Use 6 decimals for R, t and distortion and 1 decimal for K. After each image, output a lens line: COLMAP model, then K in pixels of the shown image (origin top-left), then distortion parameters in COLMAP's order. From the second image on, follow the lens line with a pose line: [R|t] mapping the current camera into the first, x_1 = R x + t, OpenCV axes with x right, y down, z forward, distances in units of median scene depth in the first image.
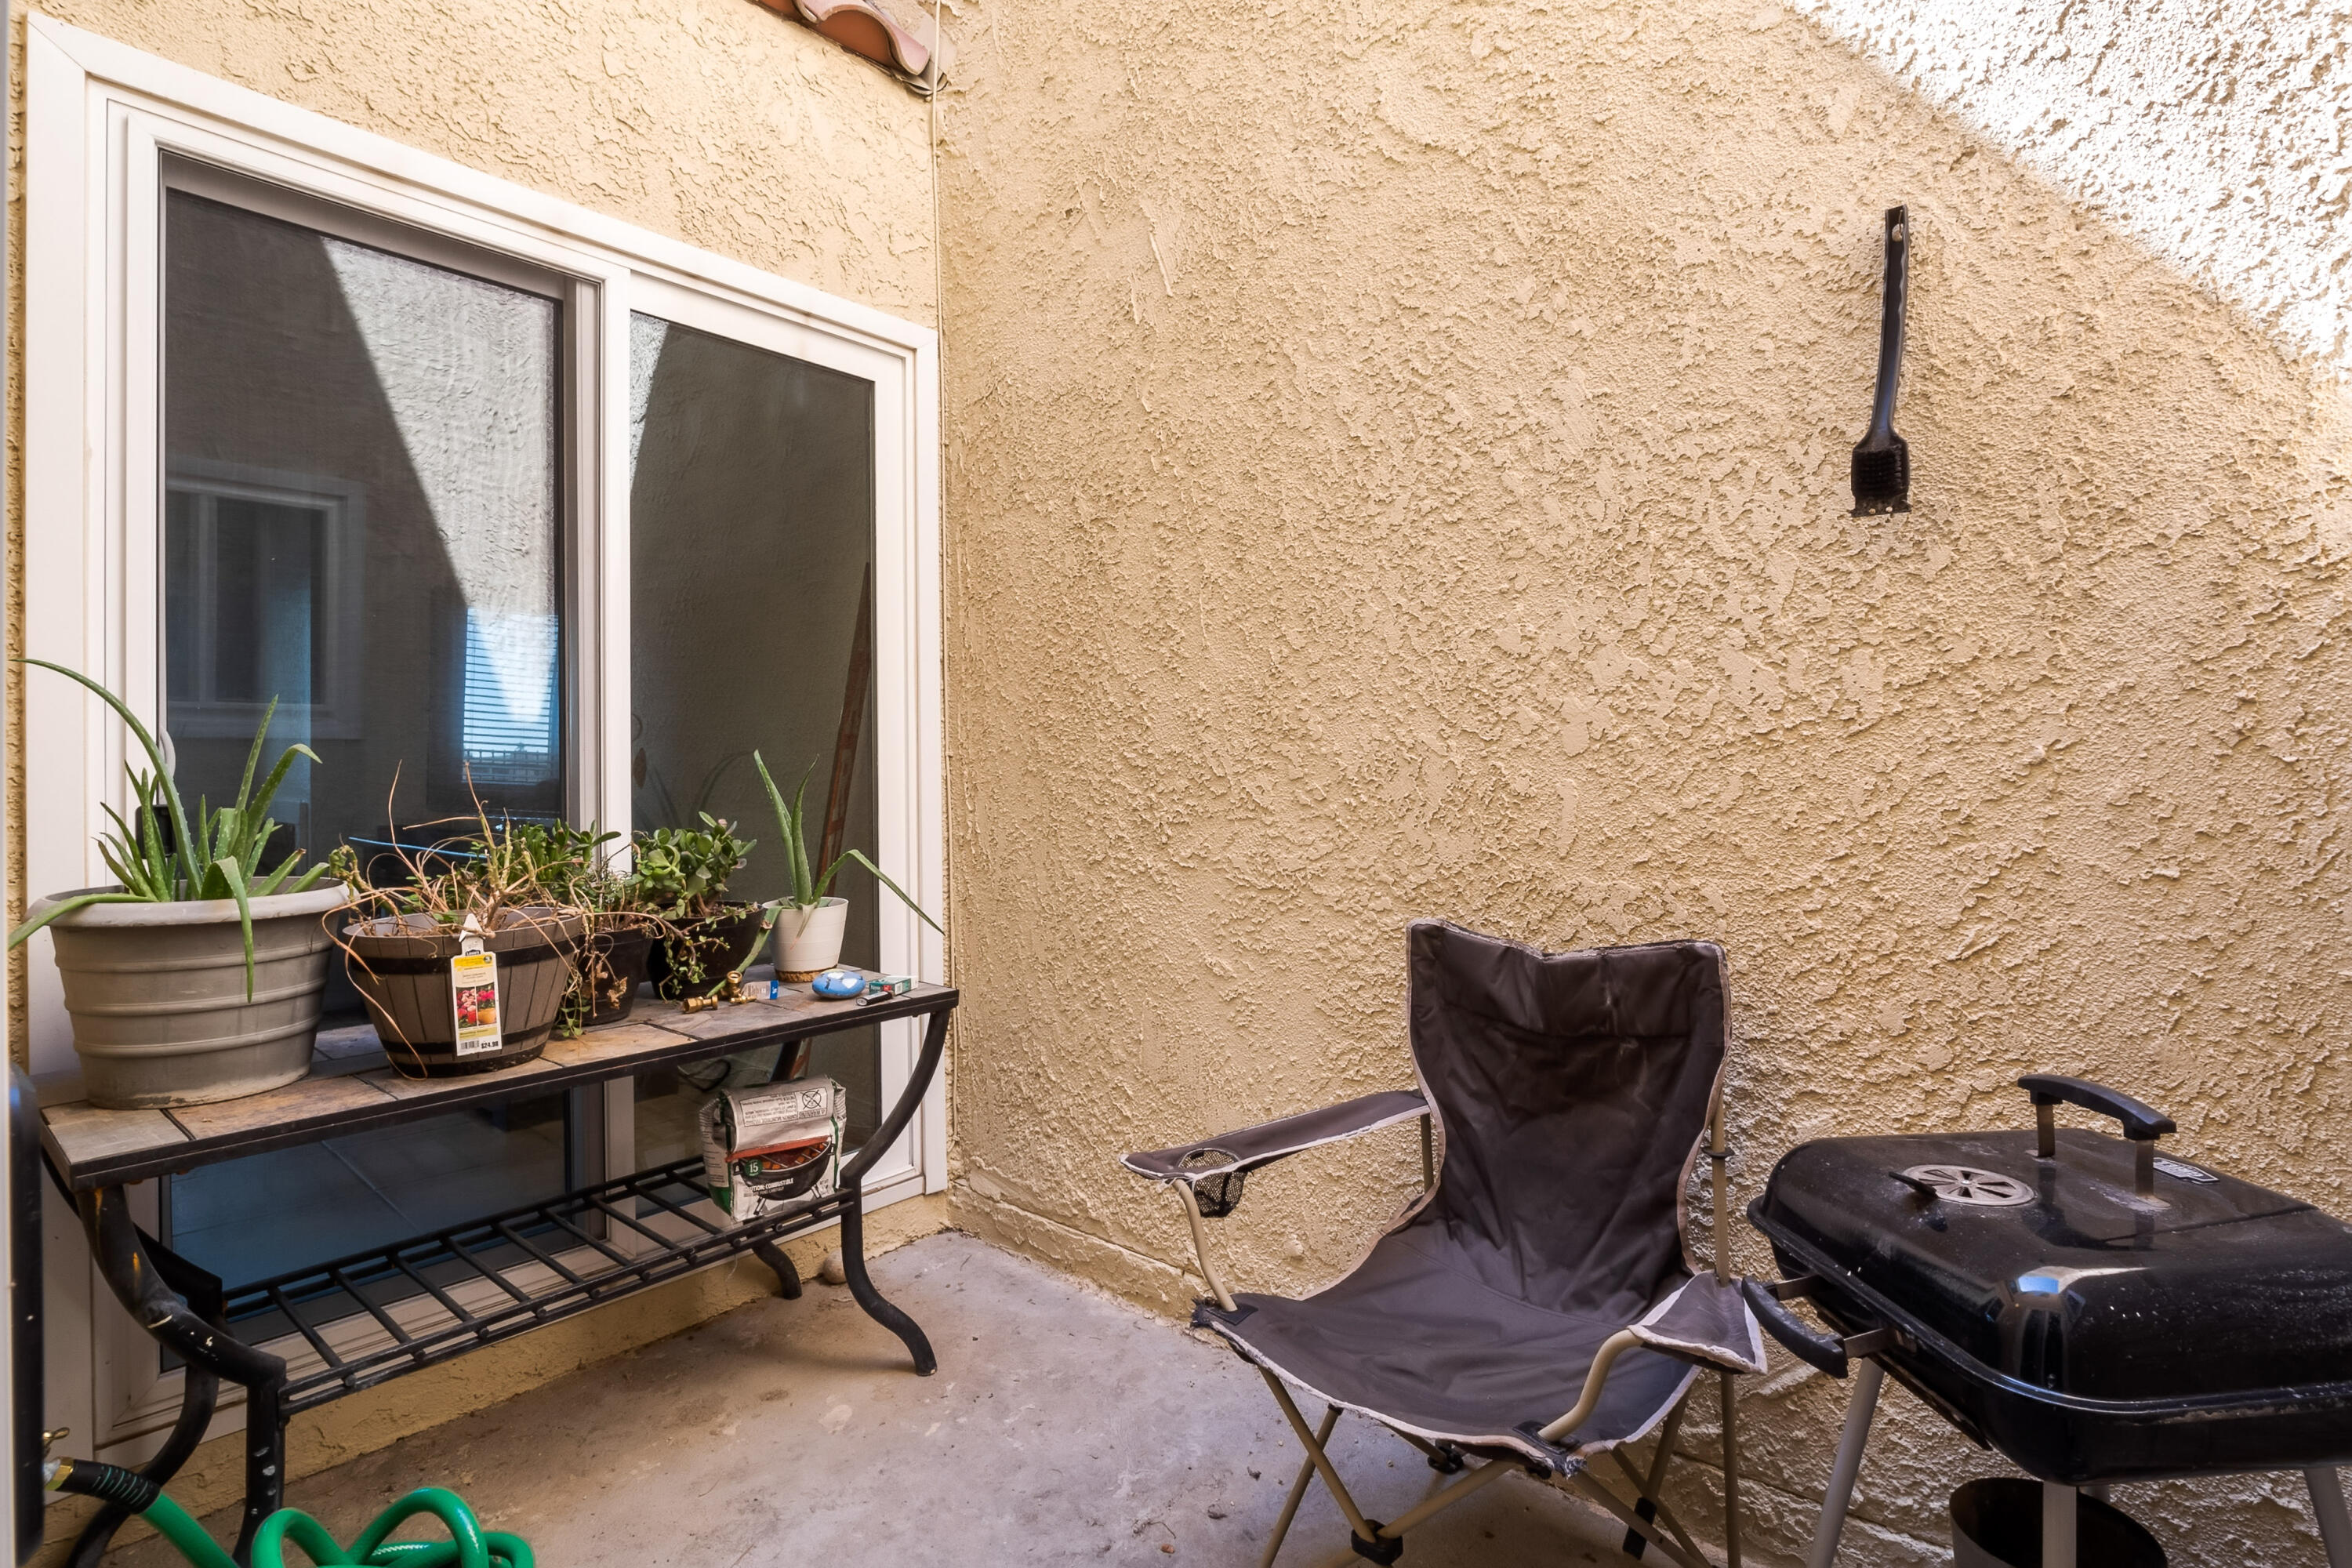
lens RADIAL K [[1111.5, 0, 1198.4], [0, 1111.5, 770.1], [0, 0, 1]] dist [-0.015283, -0.001043]
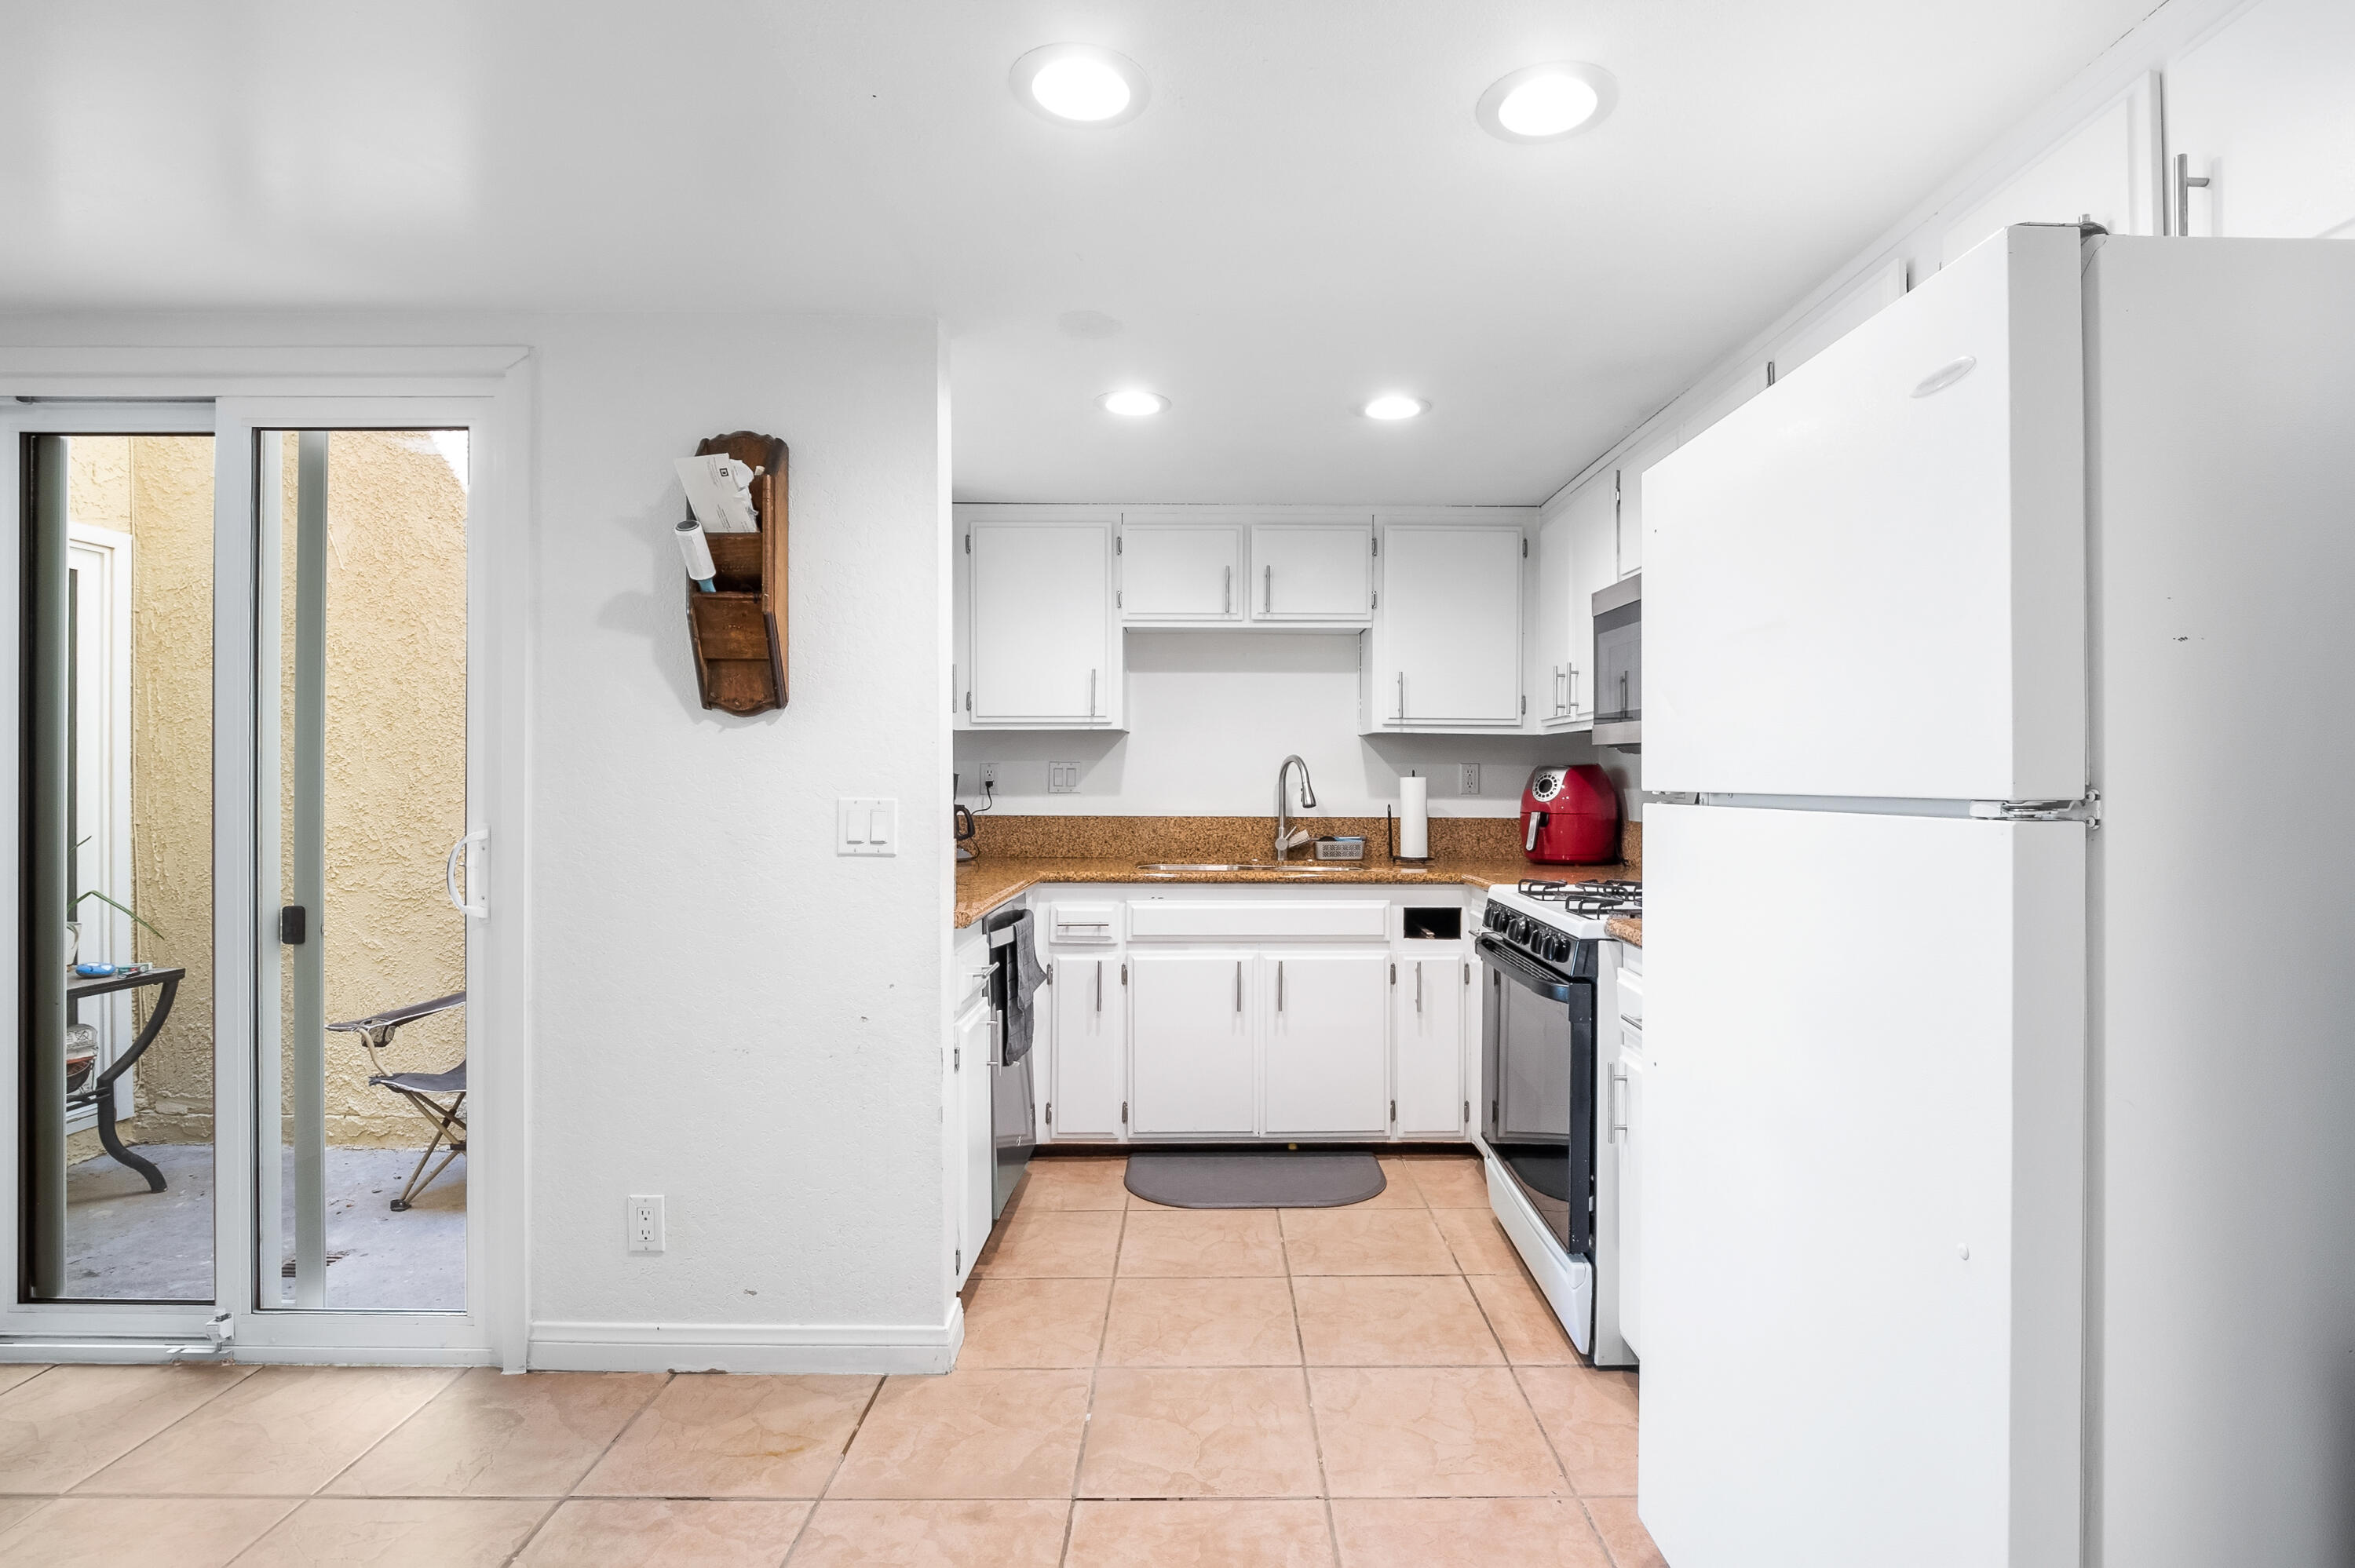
lens RADIAL K [[1112.8, 0, 1254.0], [0, 1112.8, 783.9], [0, 0, 1]] dist [-0.015283, -0.001043]
pose [[0.738662, 0.011888, 0.673971, -0.139476], [-0.013951, 0.999900, -0.002347, -0.107042], [-0.673932, -0.007668, 0.738754, -1.373329]]
